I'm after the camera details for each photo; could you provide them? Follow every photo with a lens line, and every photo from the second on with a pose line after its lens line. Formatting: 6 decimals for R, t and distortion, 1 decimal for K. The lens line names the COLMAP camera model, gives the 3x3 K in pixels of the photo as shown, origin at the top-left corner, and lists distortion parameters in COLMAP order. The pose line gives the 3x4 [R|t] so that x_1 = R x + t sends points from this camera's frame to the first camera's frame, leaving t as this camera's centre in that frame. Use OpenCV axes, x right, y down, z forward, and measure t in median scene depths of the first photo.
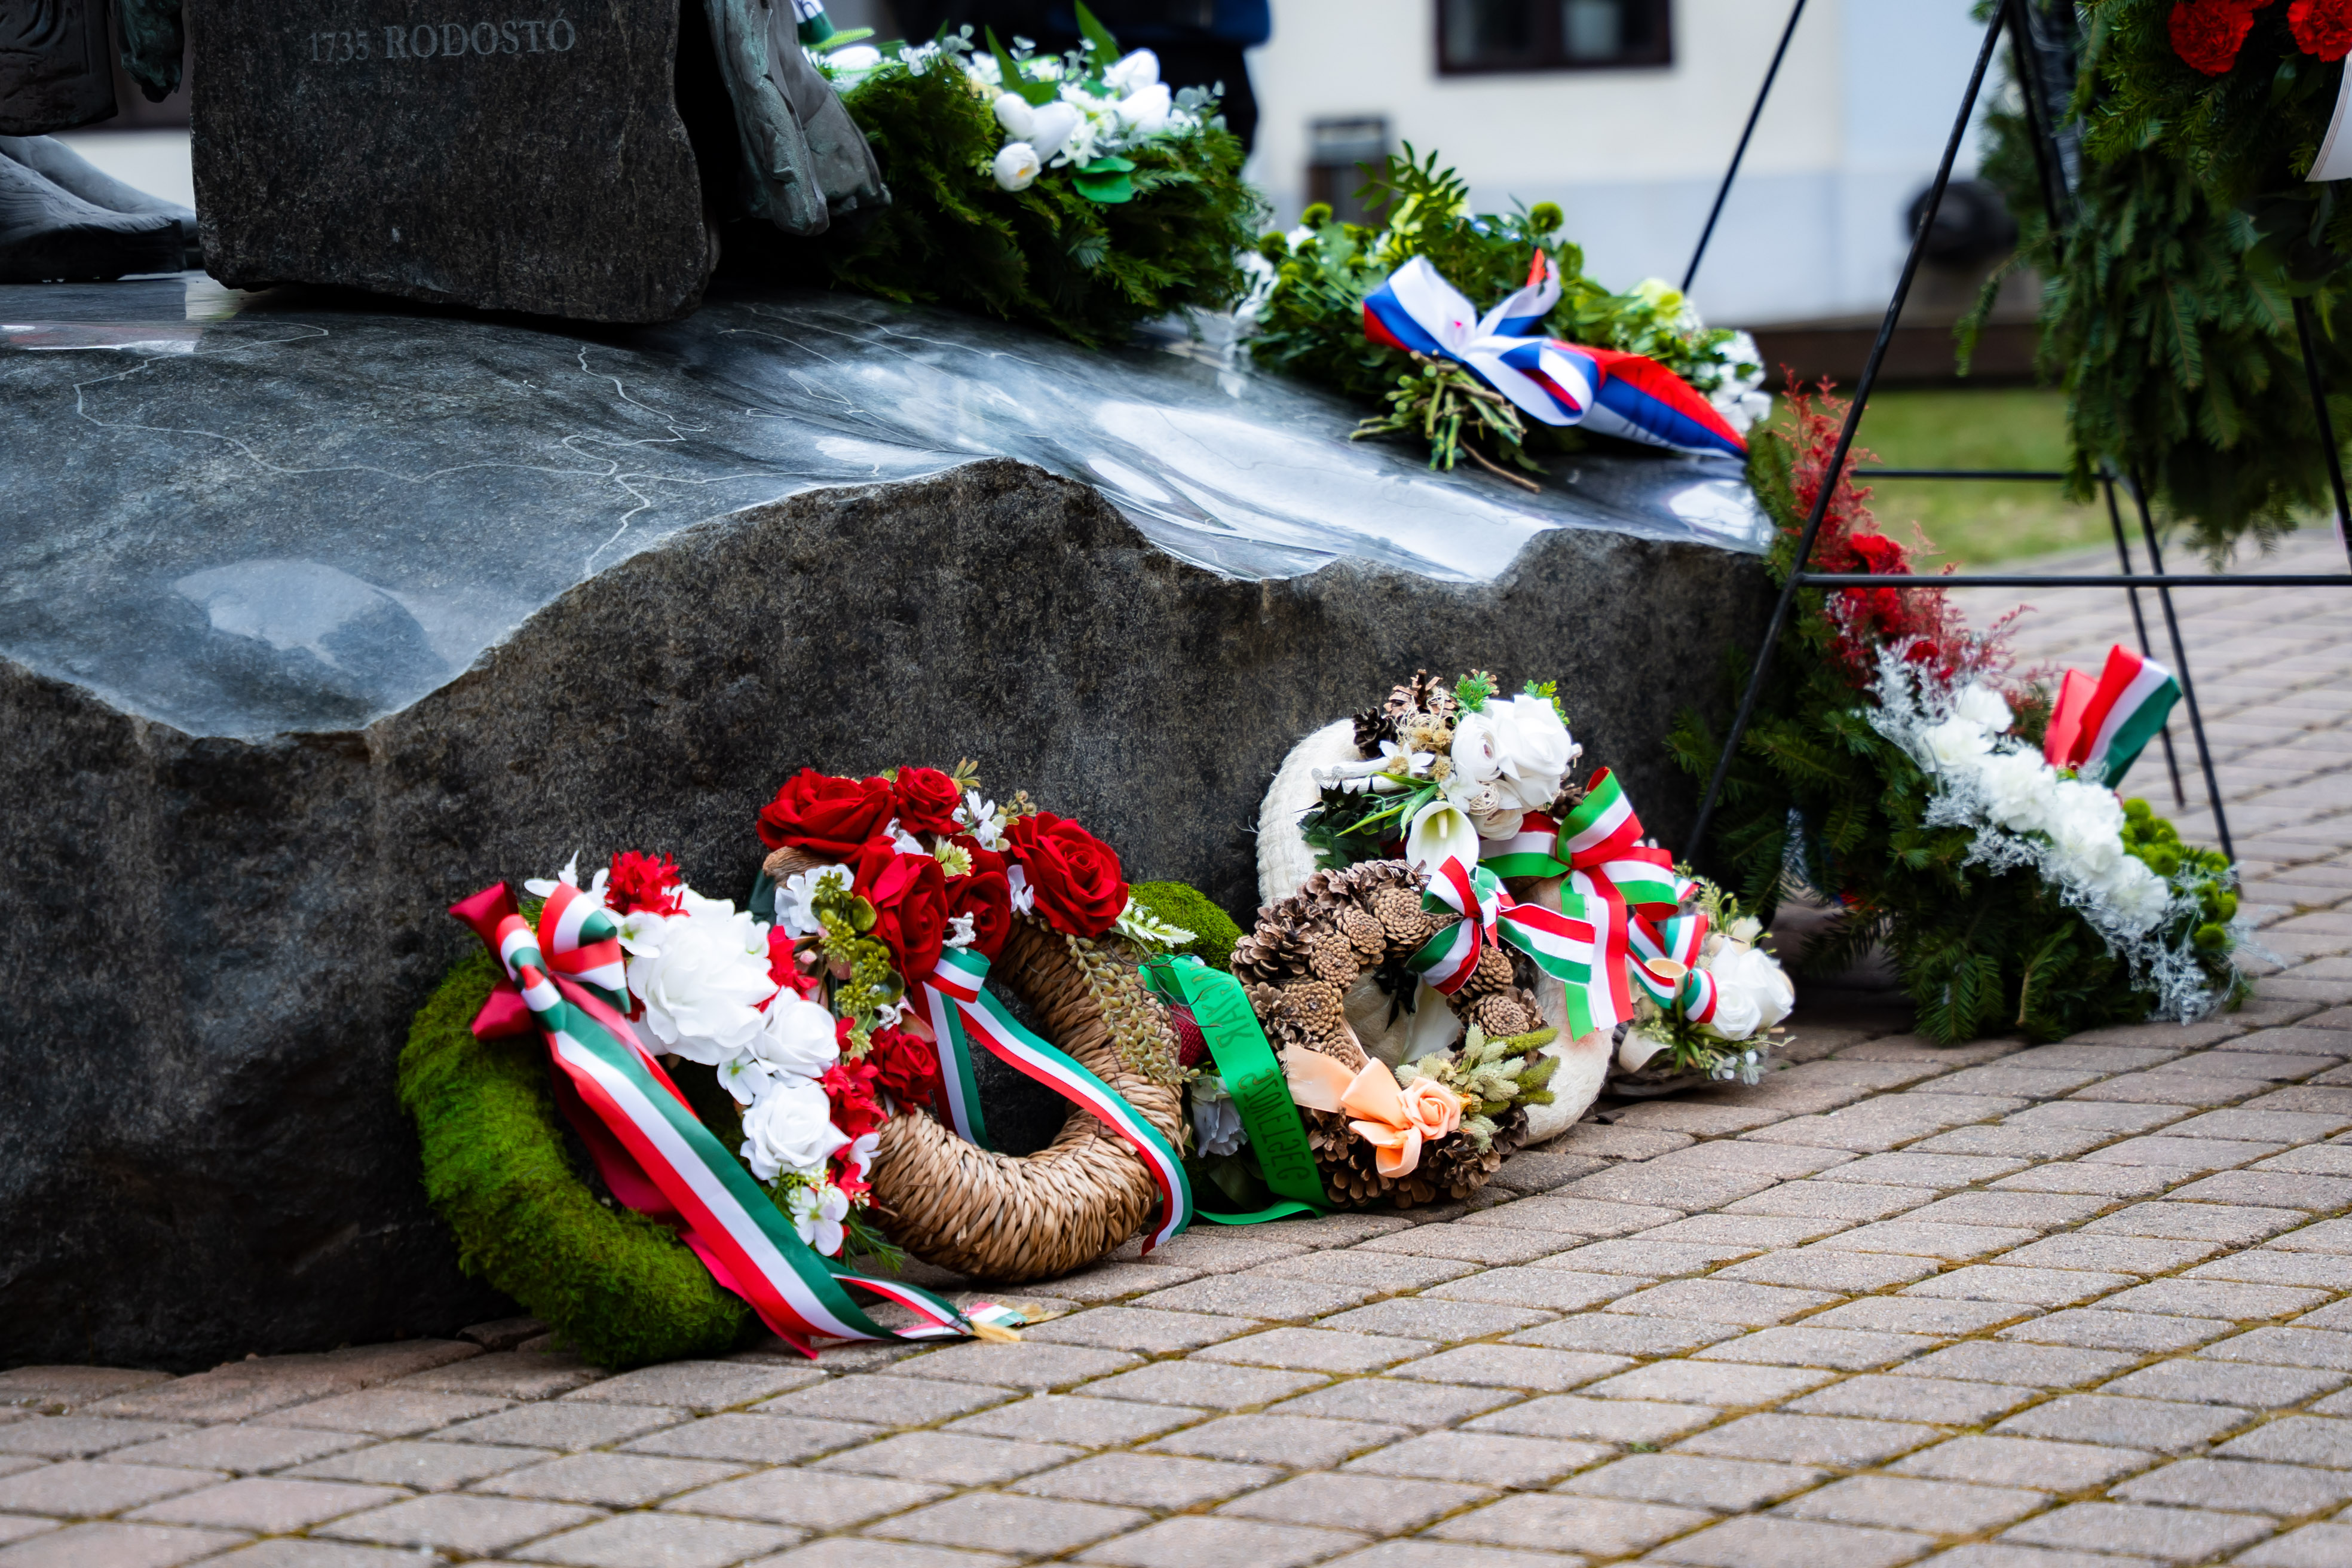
lens RADIAL K [[6984.1, 0, 1176.0], [0, 6984.1, 784.0], [0, 0, 1]] dist [0.147534, -0.149808]
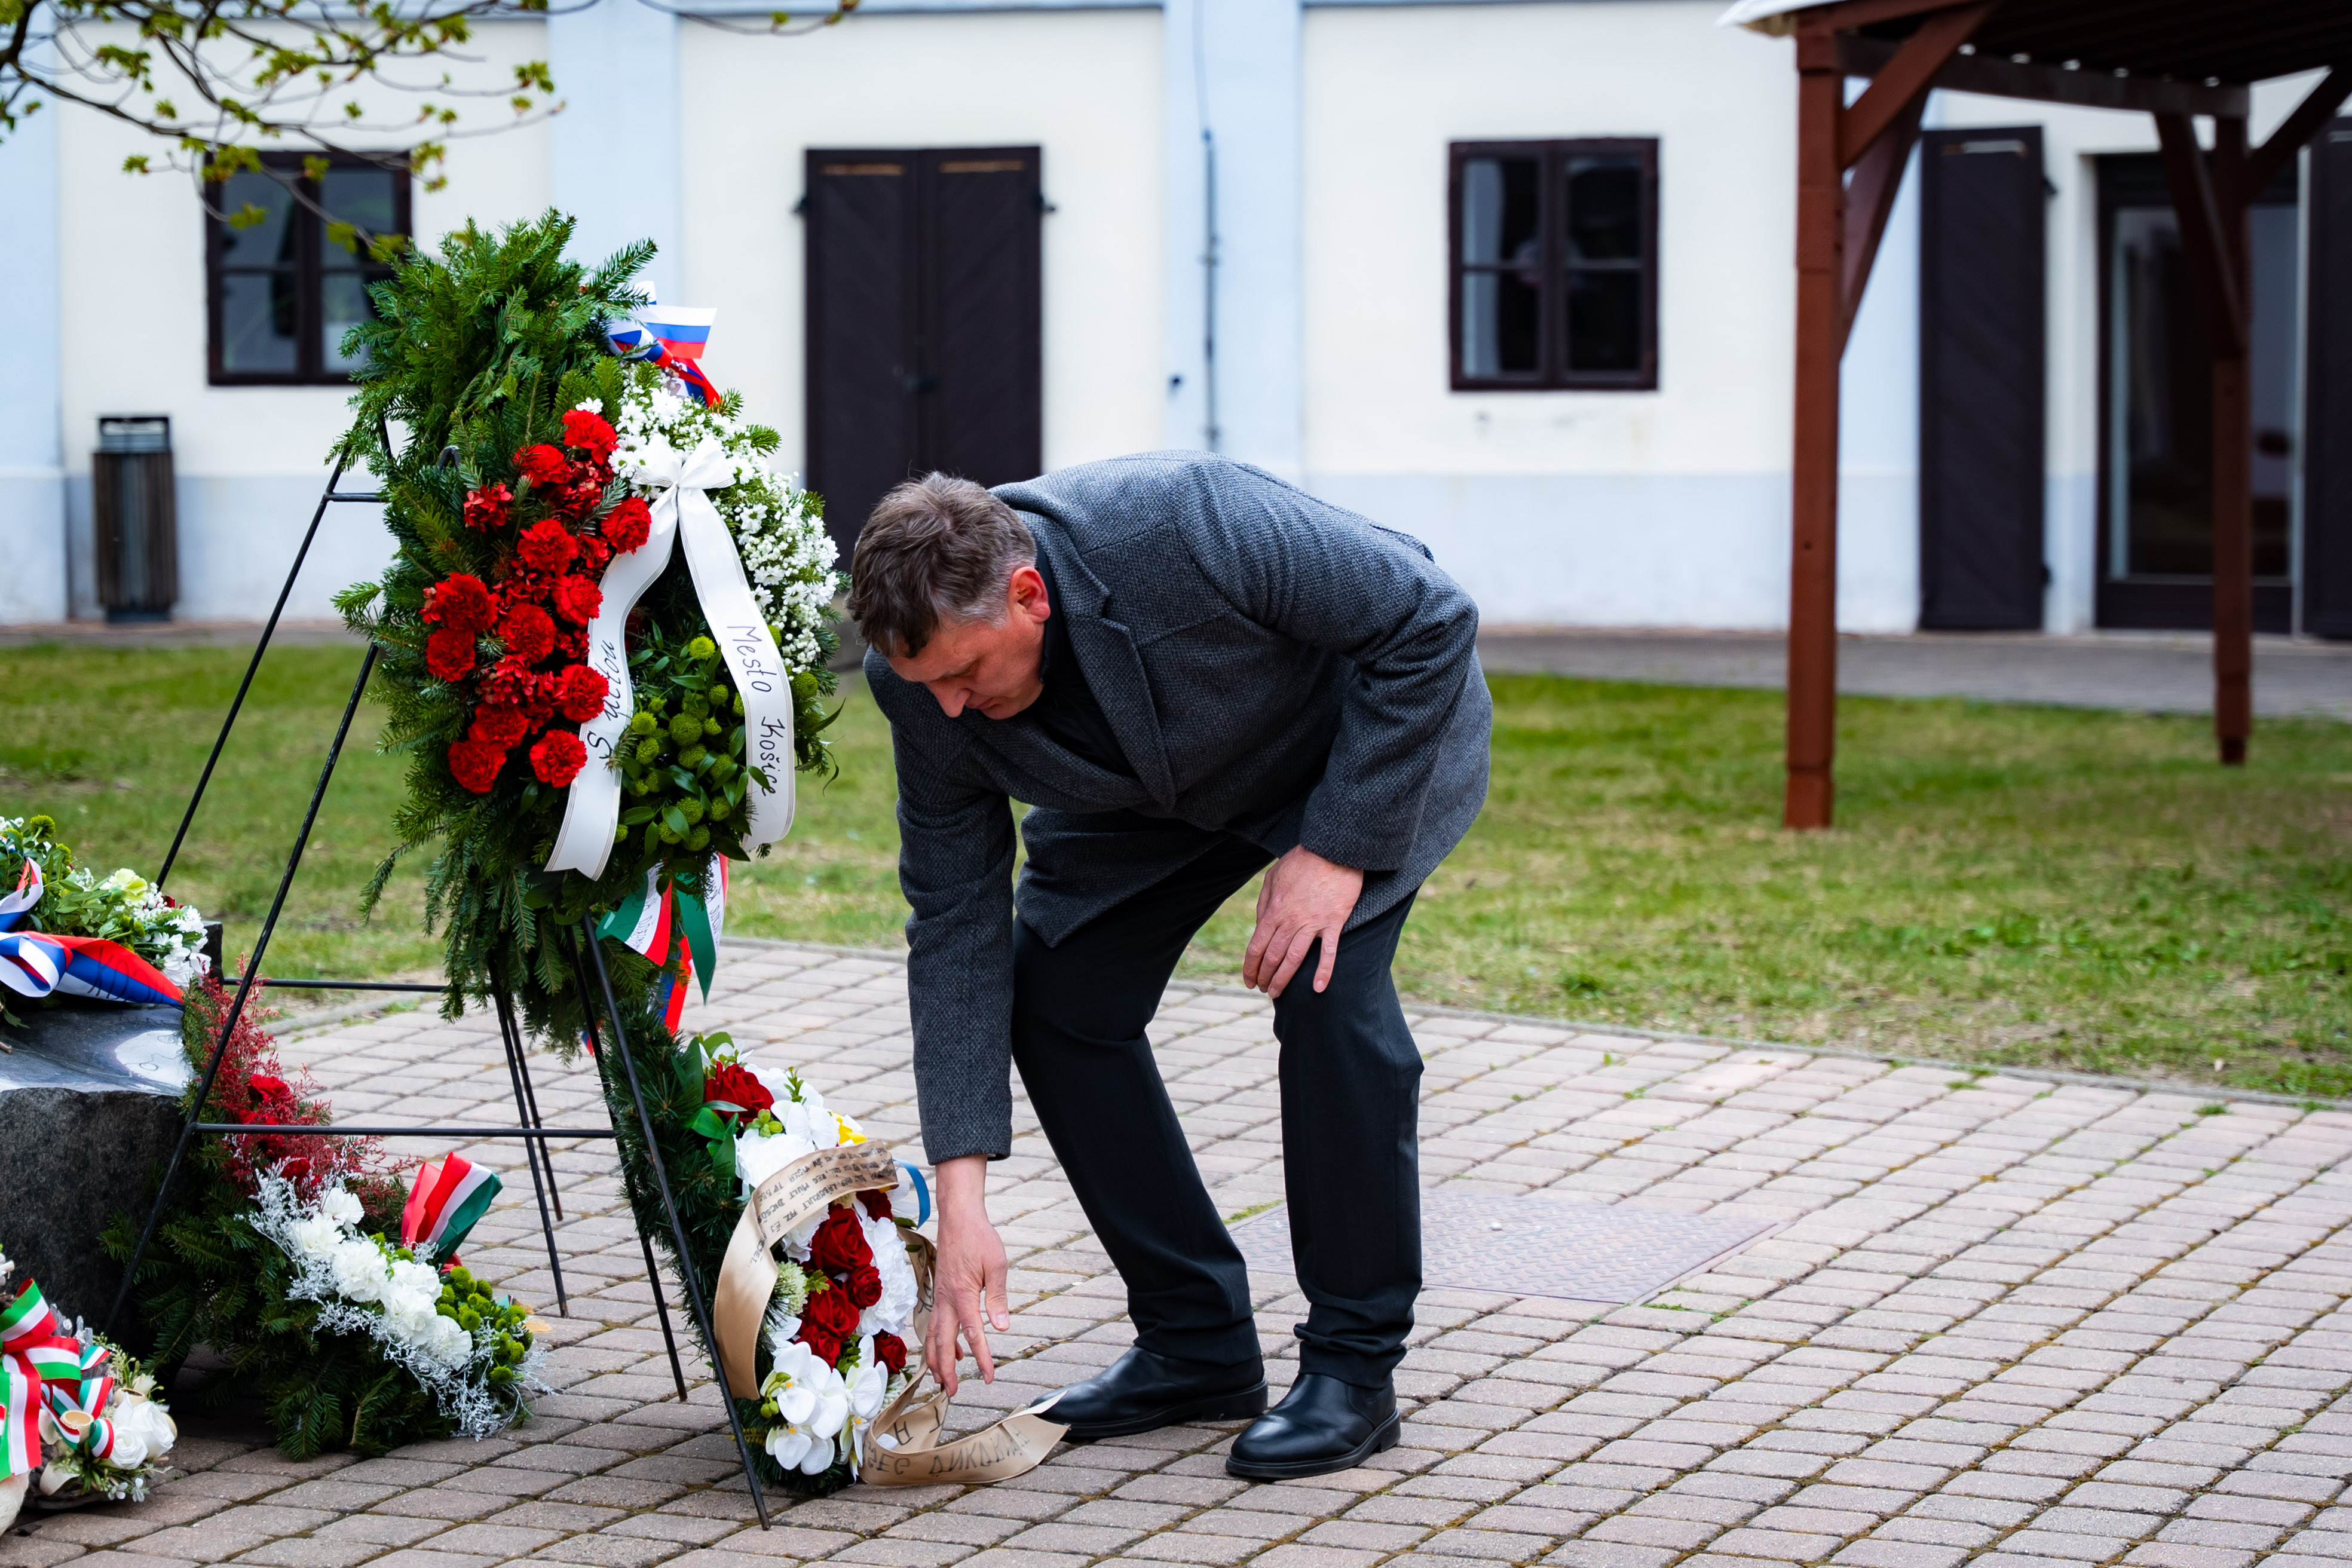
lens RADIAL K [[6115.2, 0, 1176.0], [0, 6115.2, 784.0], [0, 0, 1]] dist [-0.047811, 0.130251]
pose [[0.983039, 0.024815, 0.181711, 0.058552], [-0.021336, 0.999550, -0.021079, -0.075270], [-0.182152, 0.016844, 0.983126, -0.222897]]
